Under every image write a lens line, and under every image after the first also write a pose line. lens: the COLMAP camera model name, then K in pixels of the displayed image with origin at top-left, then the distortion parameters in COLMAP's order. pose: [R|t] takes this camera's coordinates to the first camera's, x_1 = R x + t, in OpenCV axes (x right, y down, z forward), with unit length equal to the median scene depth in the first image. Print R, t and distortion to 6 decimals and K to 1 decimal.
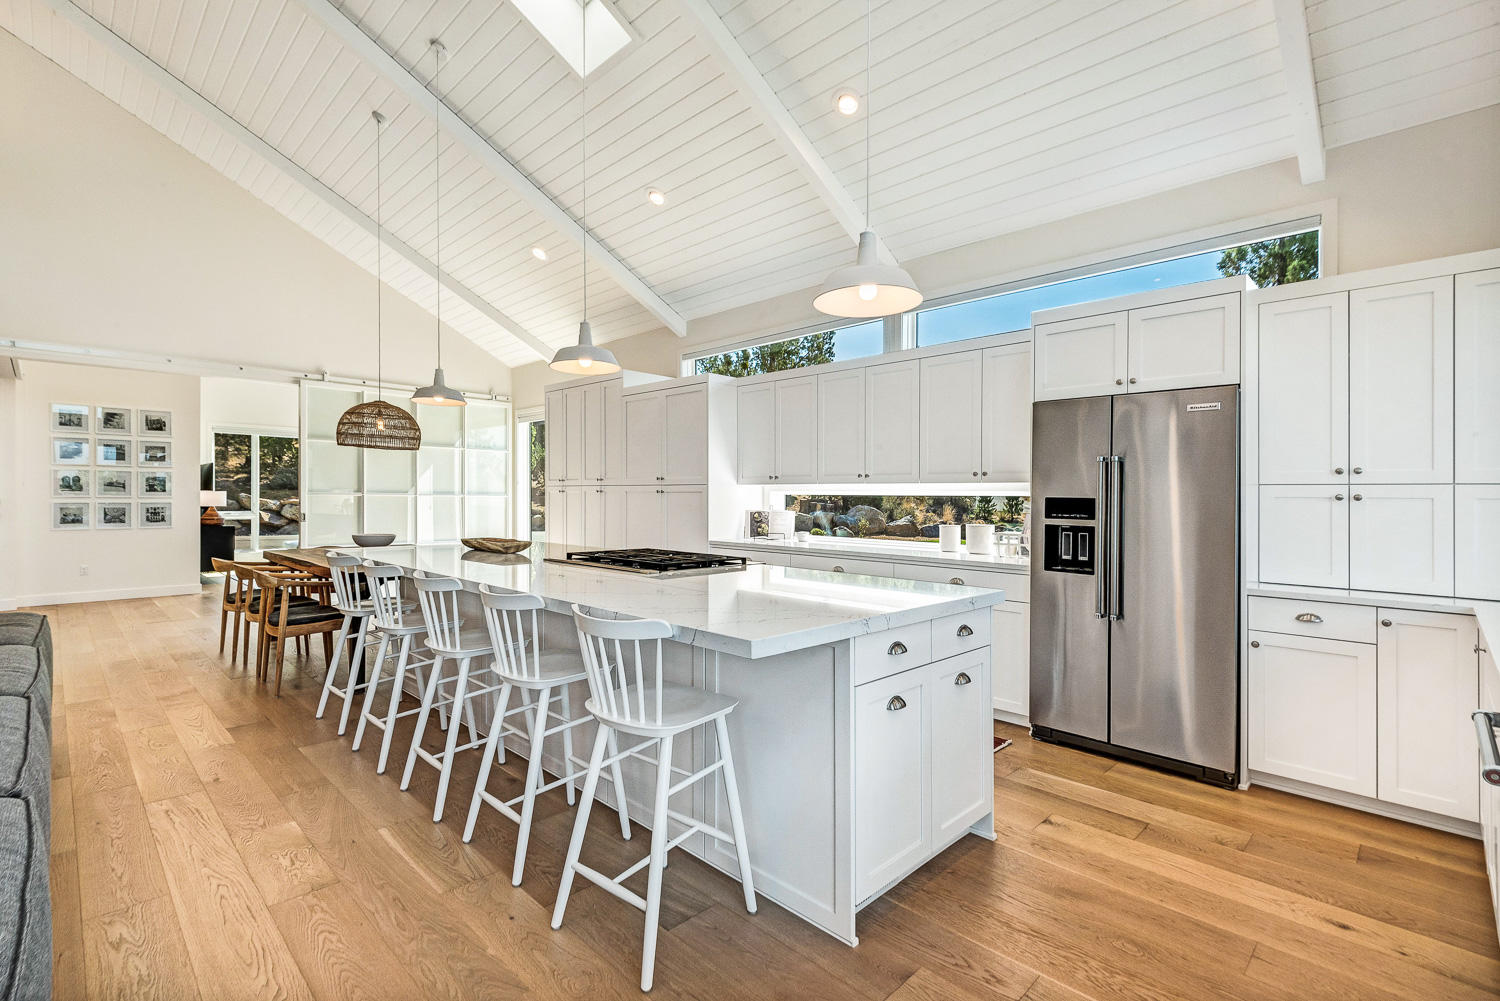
lens RADIAL K [[690.2, 0, 732.1], [0, 690.2, 501.5], [0, 0, 1]] dist [0.012285, -0.000087]
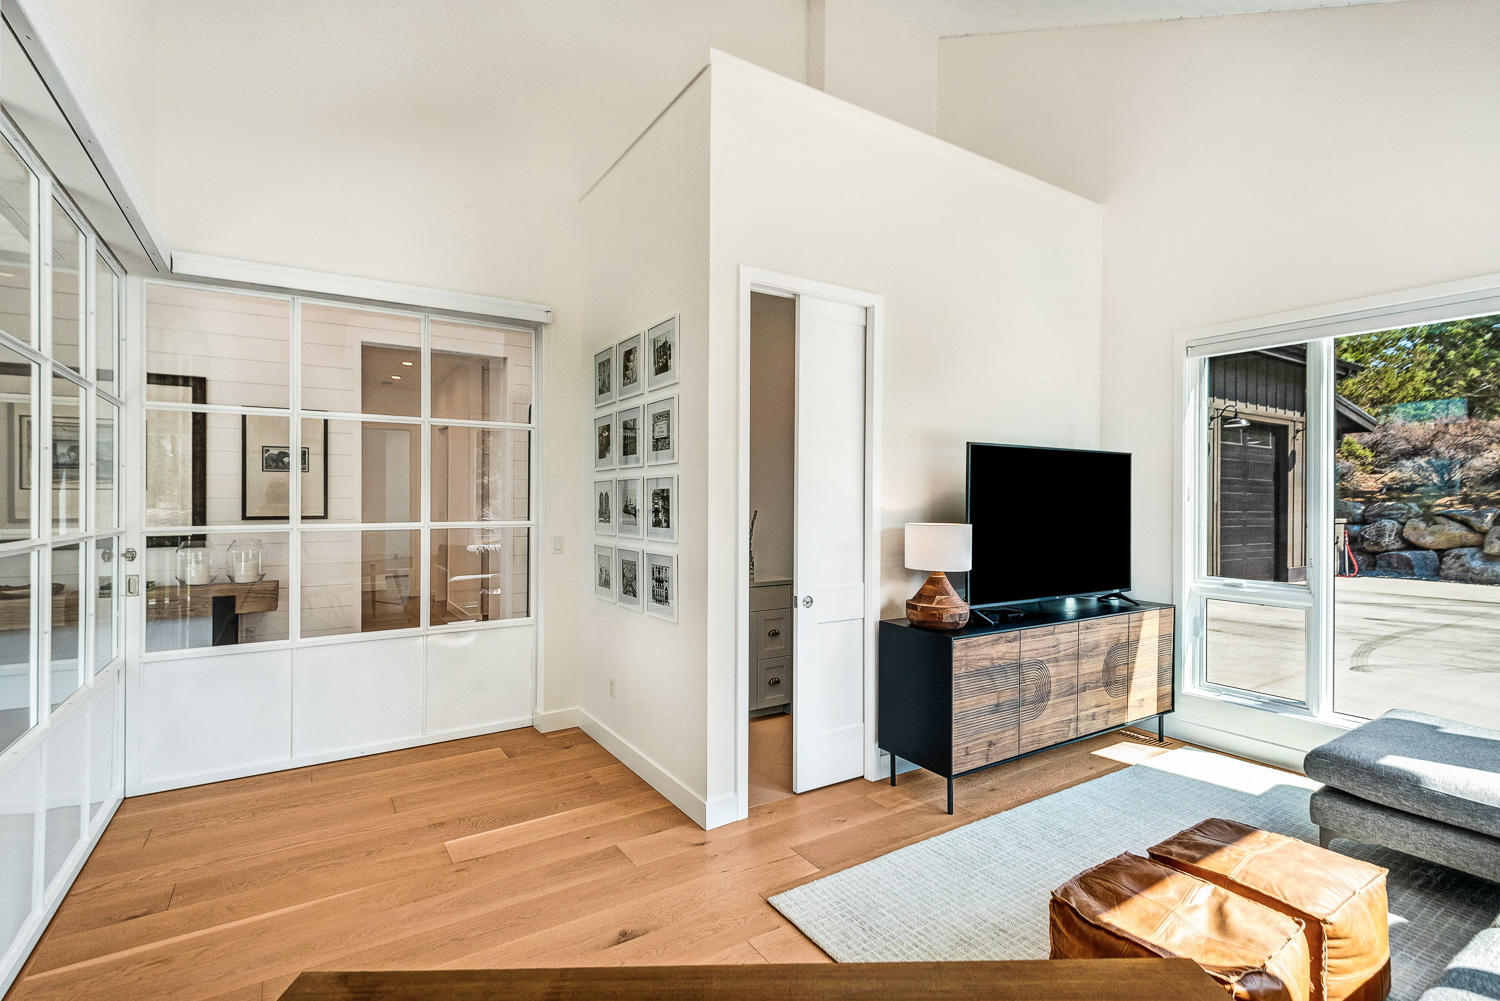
lens RADIAL K [[705.3, 0, 747.9], [0, 705.3, 501.8], [0, 0, 1]] dist [0.001985, 0.000044]
pose [[-0.202990, -0.007916, -0.979149, -0.650054], [-0.010863, 0.999924, -0.005832, -0.038859], [0.979121, 0.009452, -0.203061, 1.657001]]
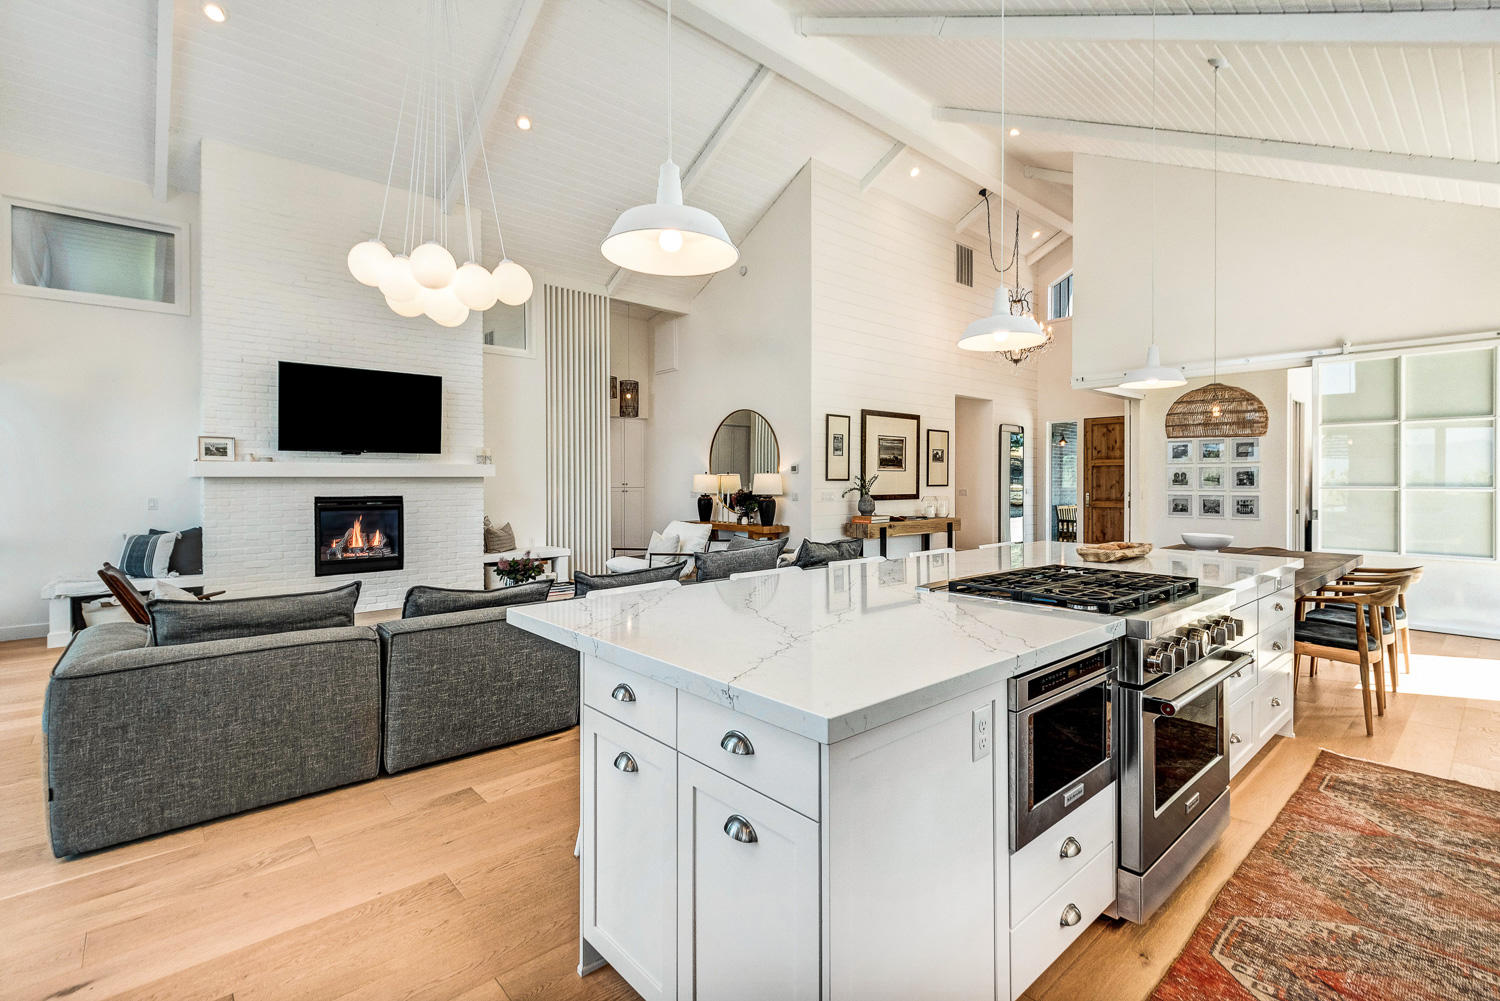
lens RADIAL K [[676.4, 0, 748.0], [0, 676.4, 483.1], [0, 0, 1]] dist [0.001829, 0.000144]
pose [[-0.052962, -0.005430, -0.998582, 0.359637], [-0.005229, 0.999973, -0.005160, -0.011787], [0.998583, 0.004948, -0.052989, 0.435315]]
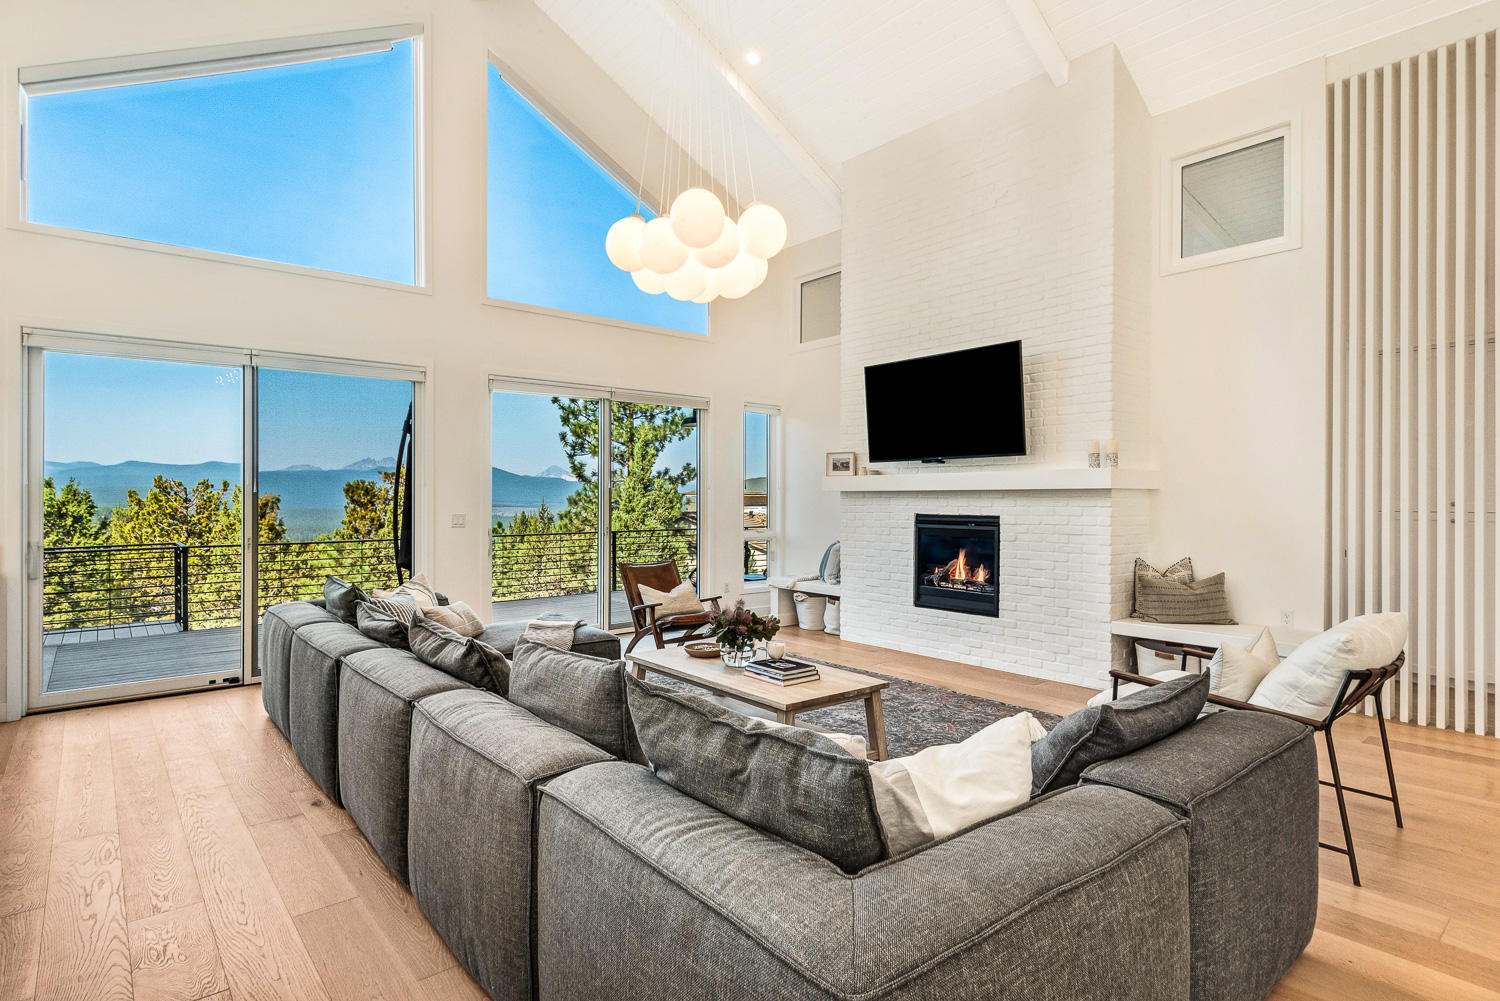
lens RADIAL K [[769.7, 0, 745.9], [0, 769.7, 498.0], [0, 0, 1]] dist [0.033980, -0.021756]
pose [[-0.997089, -0.007712, 0.075860, -0.579420], [-0.007098, 0.999940, 0.008363, -0.021364], [-0.075920, 0.007800, -0.997083, 0.776226]]
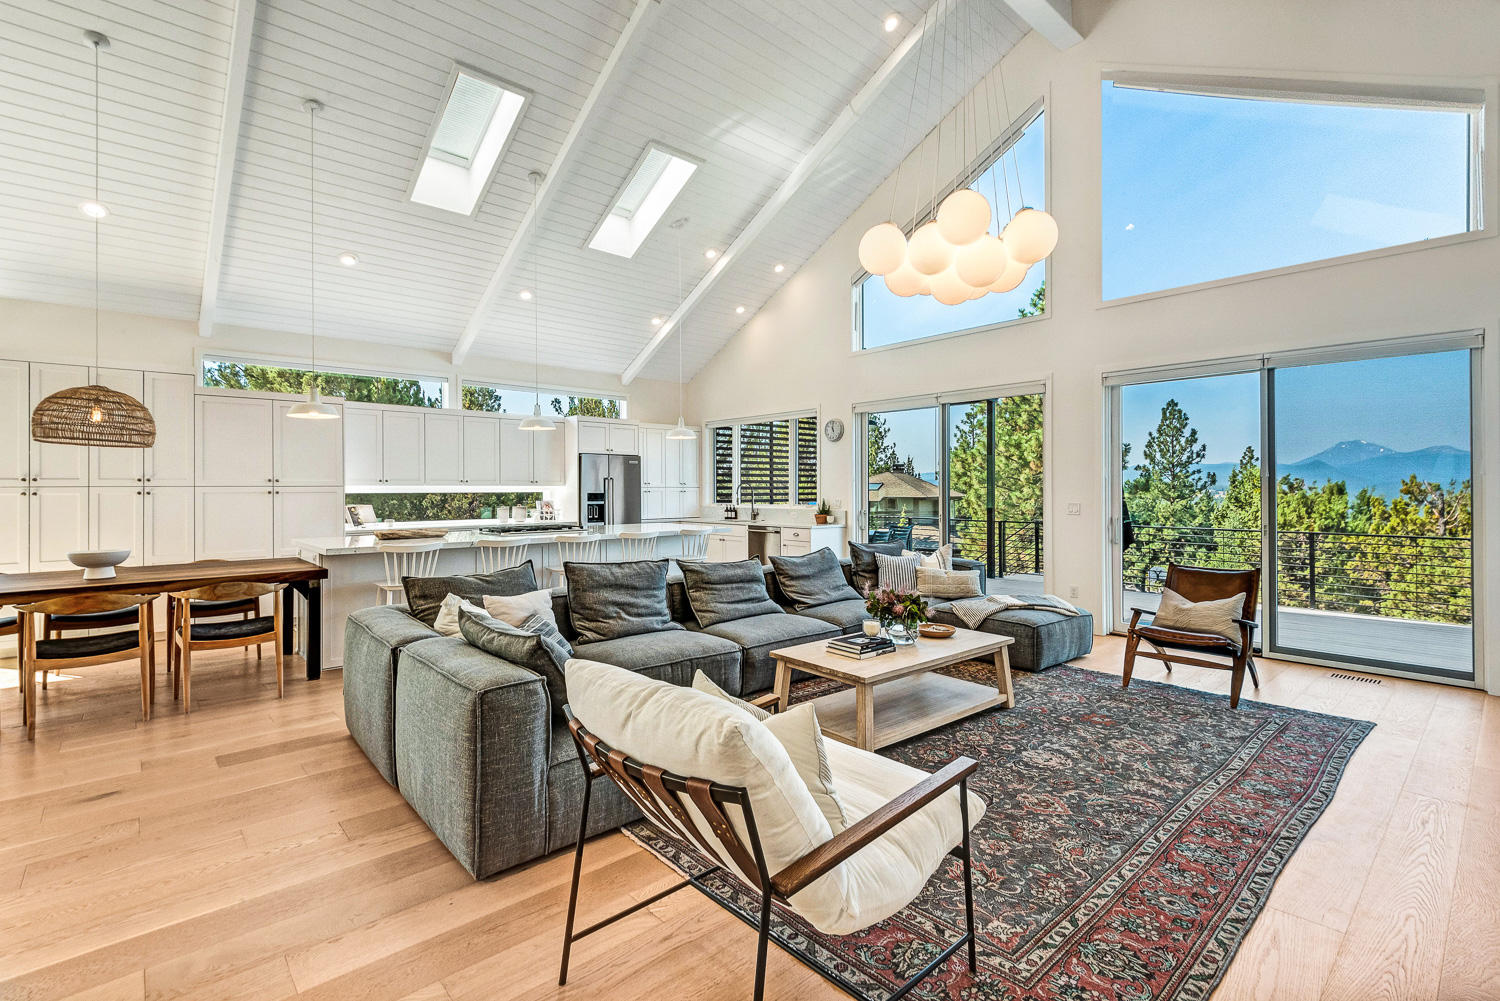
lens RADIAL K [[692.6, 0, 736.5], [0, 692.6, 486.9], [0, 0, 1]] dist [0.031177, -0.016916]
pose [[0.057787, -0.007330, 0.998302, -1.220429], [0.008218, 0.999943, 0.006866, -0.024746], [-0.998295, 0.007808, 0.057844, 0.201624]]
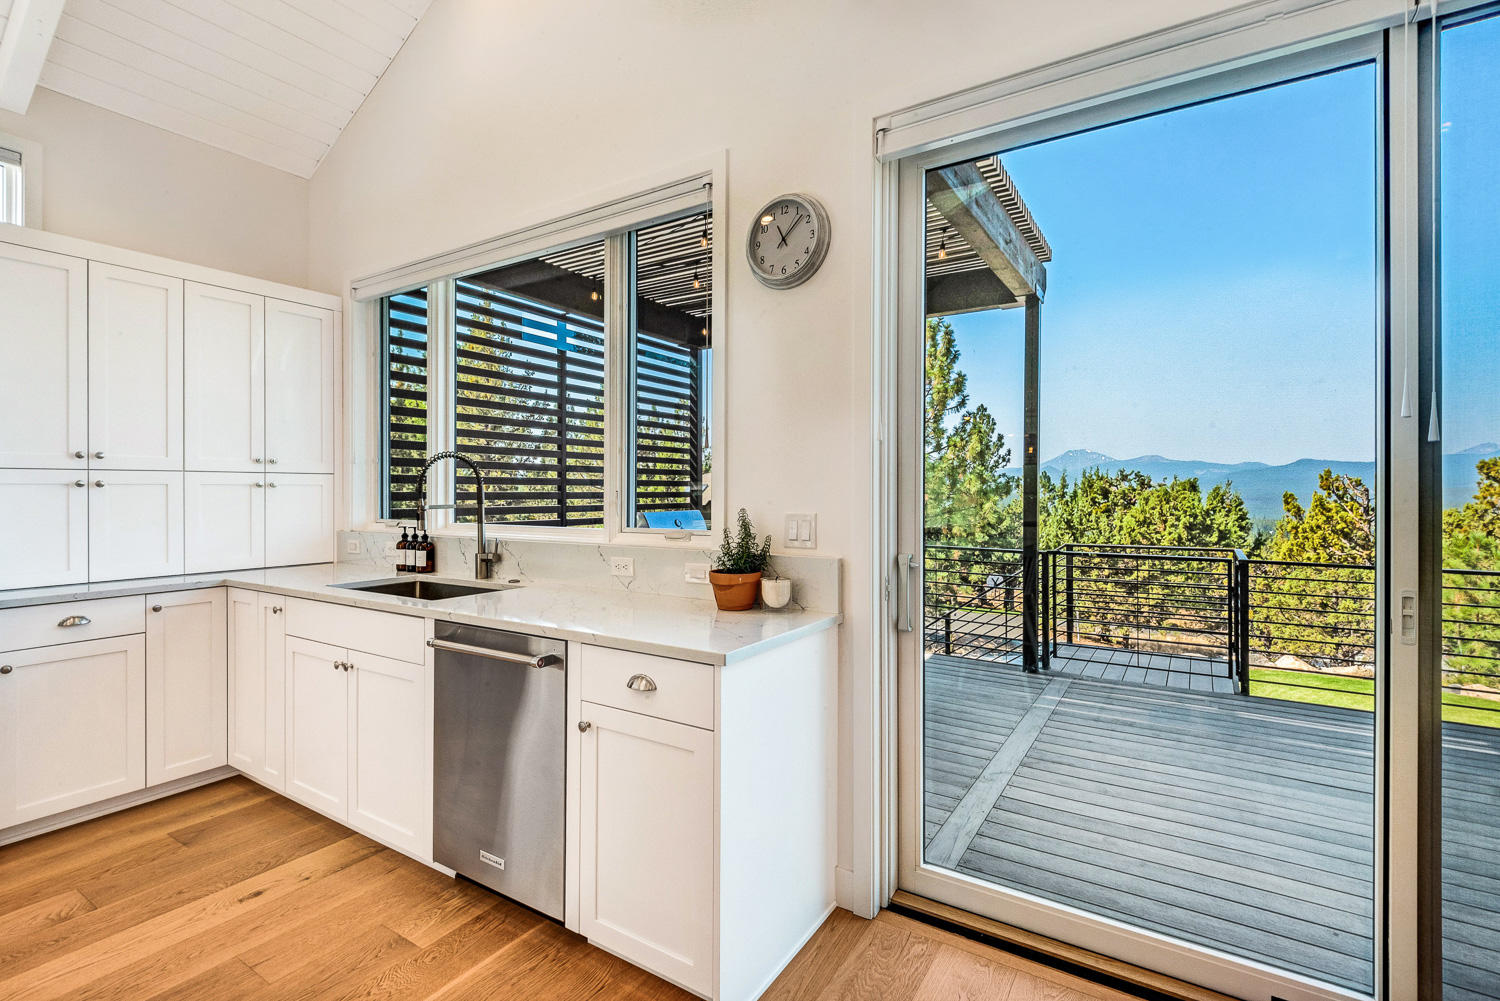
lens RADIAL K [[700.2, 0, 746.4], [0, 700.2, 489.2], [0, 0, 1]] dist [0.002390, 0.000268]
pose [[-0.227536, -0.010491, 0.973713, -0.112563], [0.001904, 0.999935, 0.011219, -0.003920], [-0.973768, 0.004407, -0.227501, 0.186766]]
